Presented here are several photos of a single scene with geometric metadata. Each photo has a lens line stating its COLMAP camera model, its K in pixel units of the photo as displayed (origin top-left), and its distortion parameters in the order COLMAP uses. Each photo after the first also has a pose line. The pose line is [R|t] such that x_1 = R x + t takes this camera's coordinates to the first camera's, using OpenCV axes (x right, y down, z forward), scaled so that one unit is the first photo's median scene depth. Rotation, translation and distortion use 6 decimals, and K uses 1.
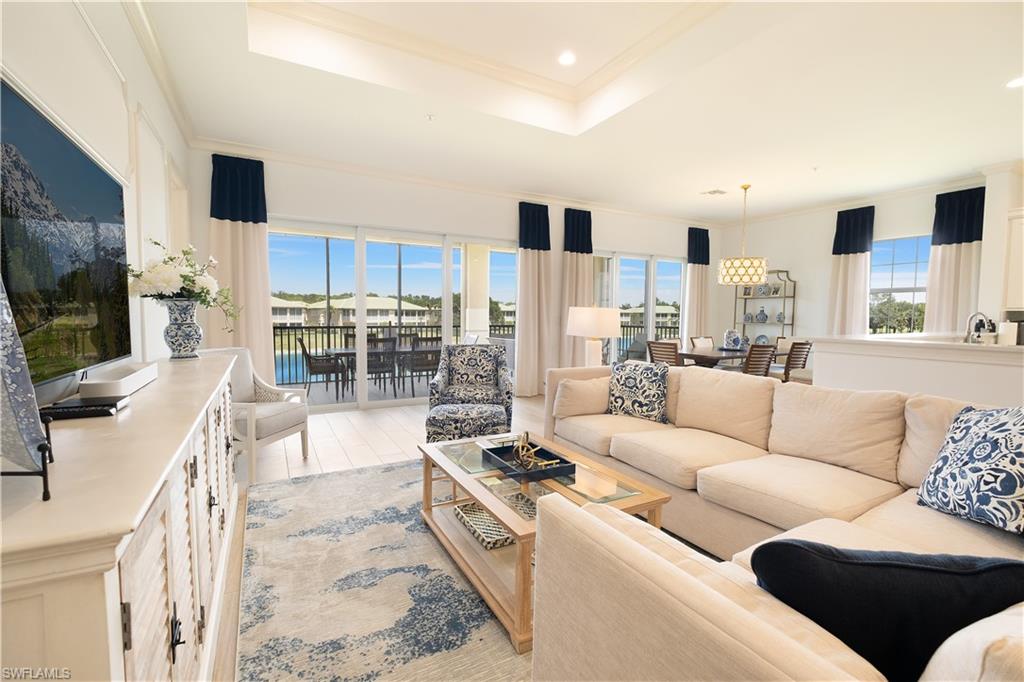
lens RADIAL K [[443.1, 0, 510.2], [0, 443.1, 338.7], [0, 0, 1]] dist [0.000573, -0.001378]
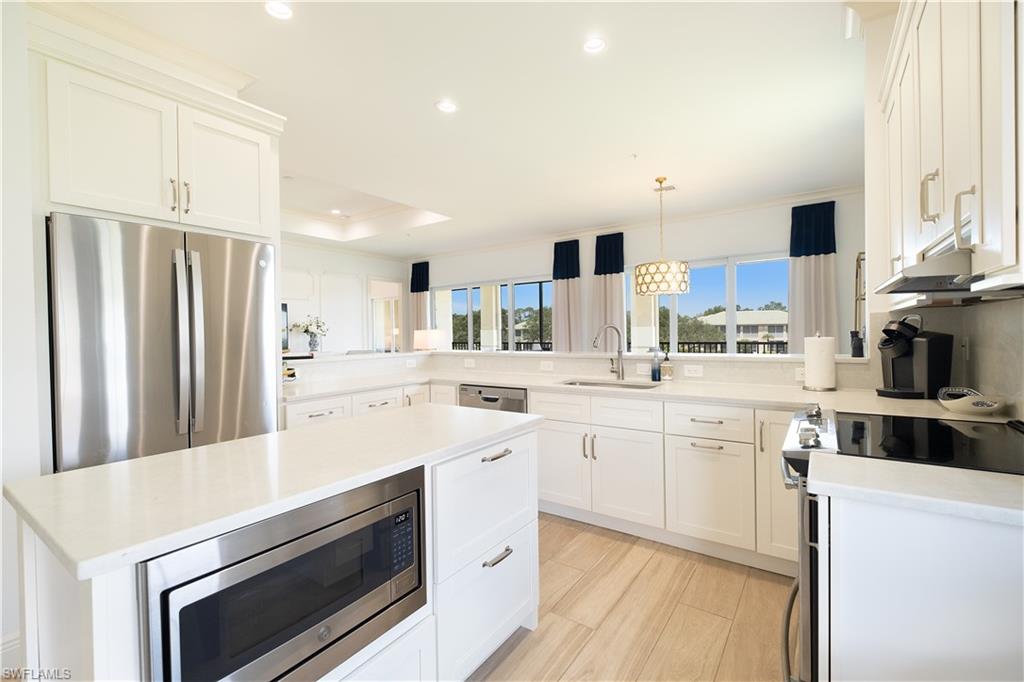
lens RADIAL K [[443.1, 0, 510.2], [0, 443.1, 338.7], [0, 0, 1]] dist [0.000573, -0.001378]
pose [[0.423345, -0.003323, -0.905963, 1.022853], [-0.031901, 0.999318, -0.018573, -0.010344], [0.905407, 0.036764, 0.422950, 0.337905]]
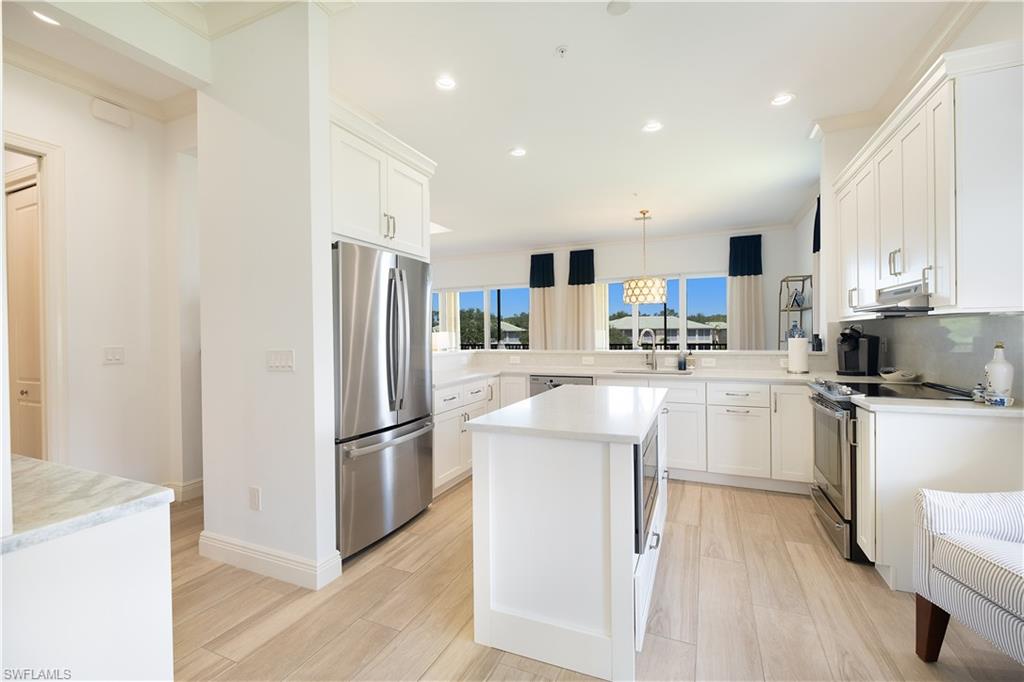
lens RADIAL K [[443.1, 0, 510.2], [0, 443.1, 338.7], [0, 0, 1]] dist [0.000573, -0.001378]
pose [[0.595433, -0.007813, -0.803367, 1.029679], [-0.028942, 0.999095, -0.031168, 0.001648], [0.802884, 0.041809, 0.594668, 0.111686]]
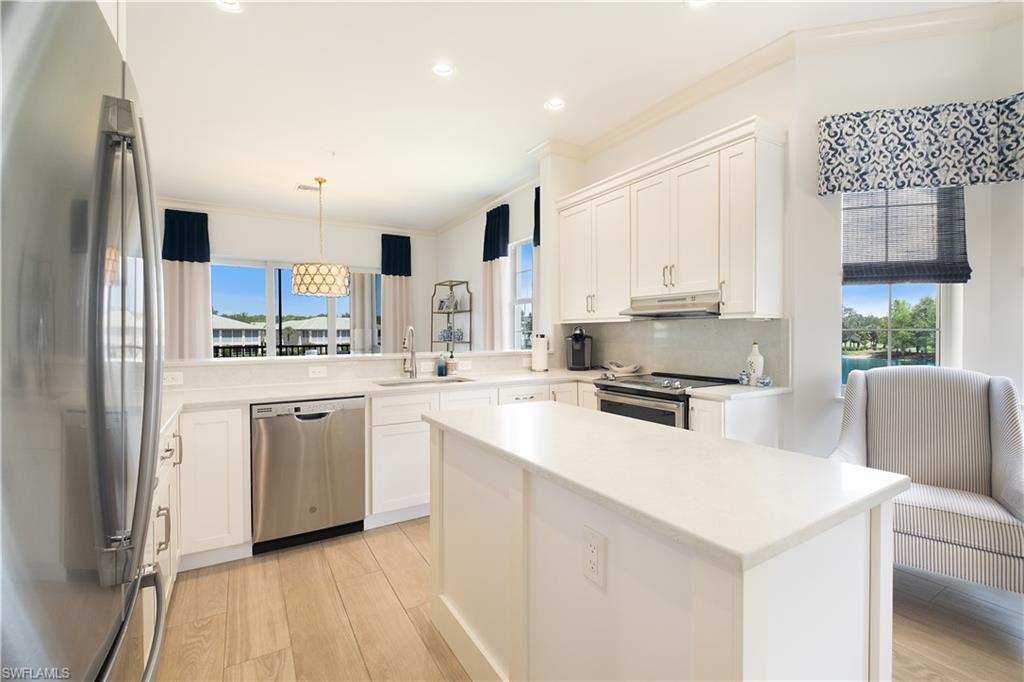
lens RADIAL K [[443.1, 0, 510.2], [0, 443.1, 338.7], [0, 0, 1]] dist [0.000573, -0.001378]
pose [[0.999644, -0.012361, 0.023655, 0.752767], [0.013348, 0.999027, -0.042040, -0.001761], [-0.023113, 0.042341, 0.998836, 0.144399]]
